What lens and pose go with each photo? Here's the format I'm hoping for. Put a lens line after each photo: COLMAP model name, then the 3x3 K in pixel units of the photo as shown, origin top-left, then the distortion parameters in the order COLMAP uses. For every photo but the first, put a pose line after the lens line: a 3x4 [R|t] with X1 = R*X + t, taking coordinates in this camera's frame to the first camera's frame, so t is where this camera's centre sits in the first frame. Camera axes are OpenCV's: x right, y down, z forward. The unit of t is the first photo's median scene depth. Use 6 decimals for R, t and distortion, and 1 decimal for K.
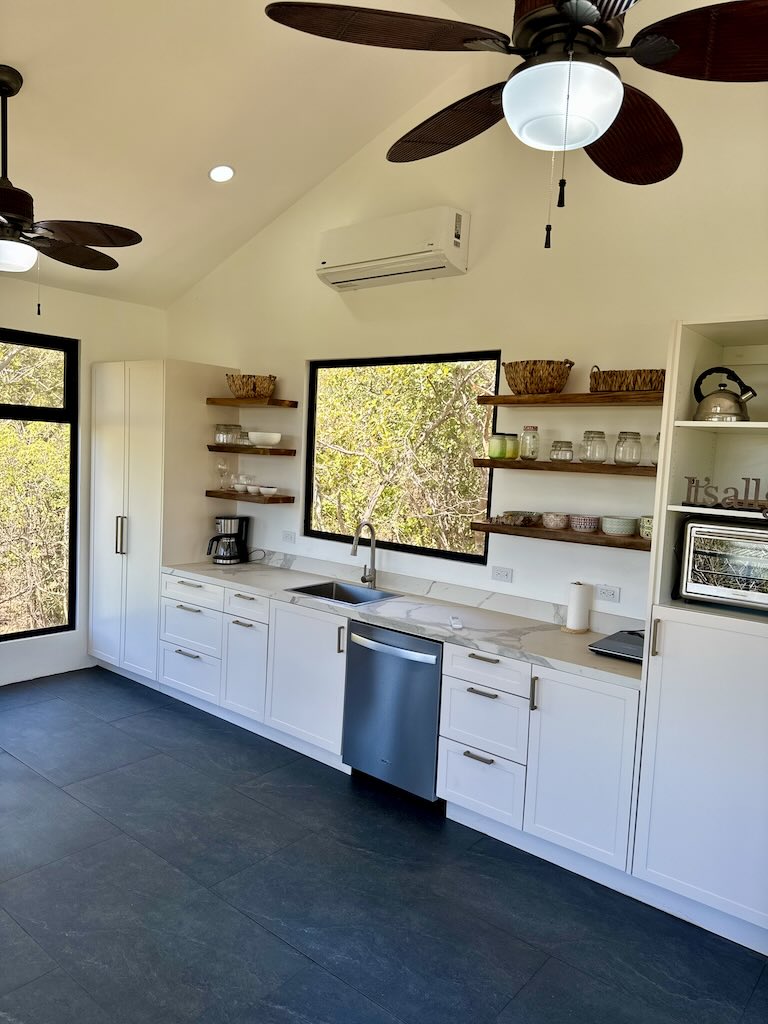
lens RADIAL K [[706.1, 0, 387.0], [0, 706.1, 507.5], [0, 0, 1]] dist [0.008799, -0.011845]
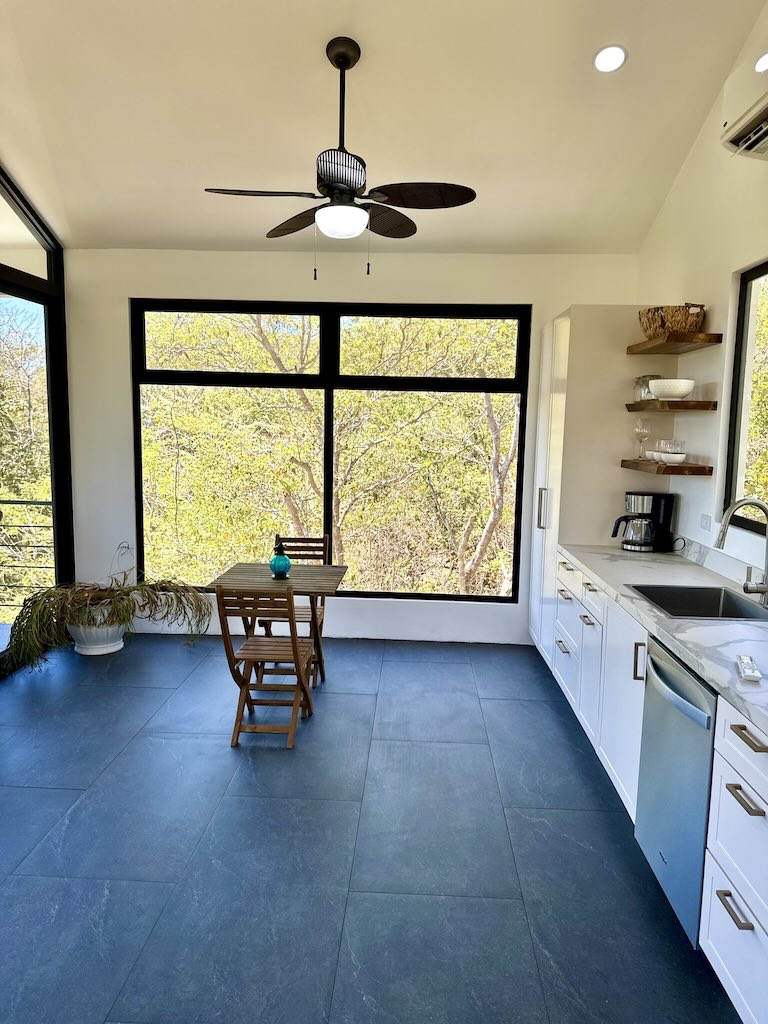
lens RADIAL K [[706.1, 0, 384.2], [0, 706.1, 516.5], [0, 0, 1]] dist [0.008799, -0.011845]
pose [[0.586812, 0.065069, -0.807105, 0.254533], [-0.053473, 0.997704, 0.041557, 0.022596], [0.807956, 0.018772, 0.588944, 0.291273]]
